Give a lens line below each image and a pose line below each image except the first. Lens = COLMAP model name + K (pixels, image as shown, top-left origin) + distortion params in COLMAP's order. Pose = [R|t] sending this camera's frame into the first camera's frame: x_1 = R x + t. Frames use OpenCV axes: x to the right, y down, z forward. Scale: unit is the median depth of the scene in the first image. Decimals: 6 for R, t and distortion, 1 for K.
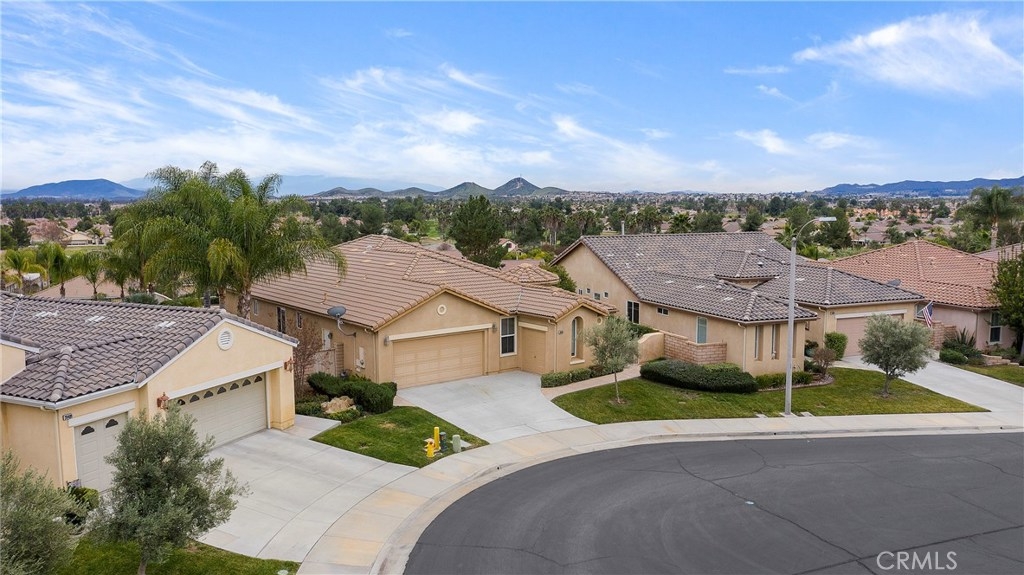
lens RADIAL K [[815.9, 0, 510.9], [0, 815.9, 282.8], [0, 0, 1]] dist [-0.023667, 0.010400]
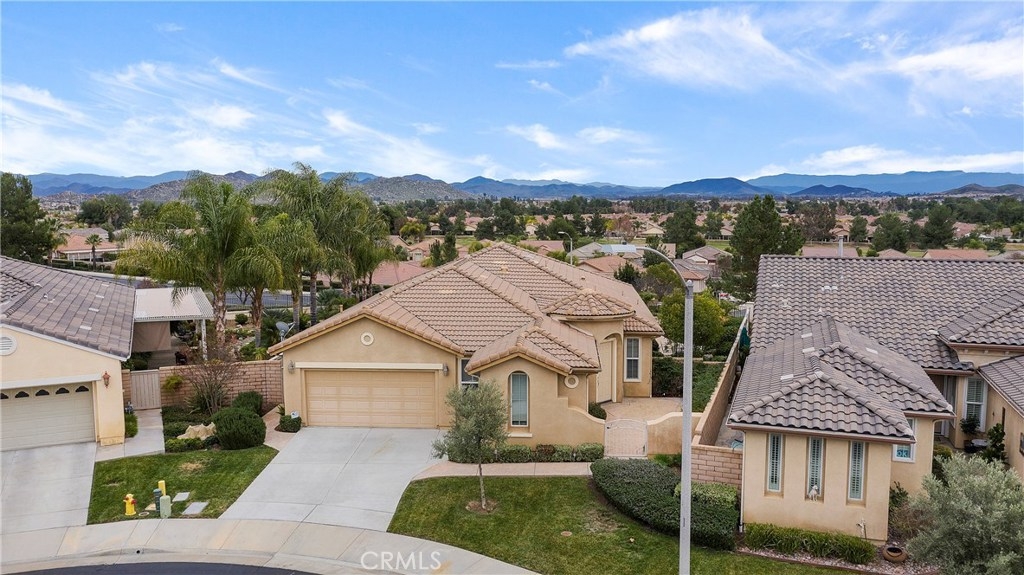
lens RADIAL K [[815.9, 0, 512.4], [0, 815.9, 292.8], [0, 0, 1]] dist [-0.023667, 0.010400]
pose [[0.747440, 0.079857, -0.659512, 0.594797], [-0.069620, 0.996698, 0.041783, -0.060633], [0.660671, 0.014685, 0.750532, 0.524681]]
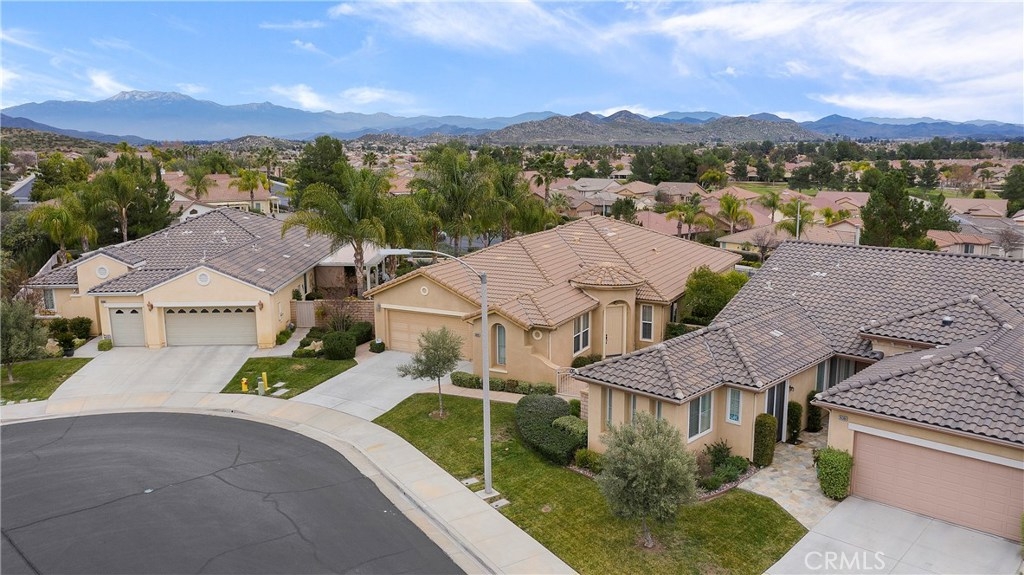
lens RADIAL K [[815.9, 0, 510.4], [0, 815.9, 288.6], [0, 0, 1]] dist [-0.023667, 0.010400]
pose [[0.415667, 0.167461, -0.893967, 1.029699], [-0.091162, 0.985625, 0.142243, -0.149325], [0.904937, 0.022371, 0.424958, 0.682211]]
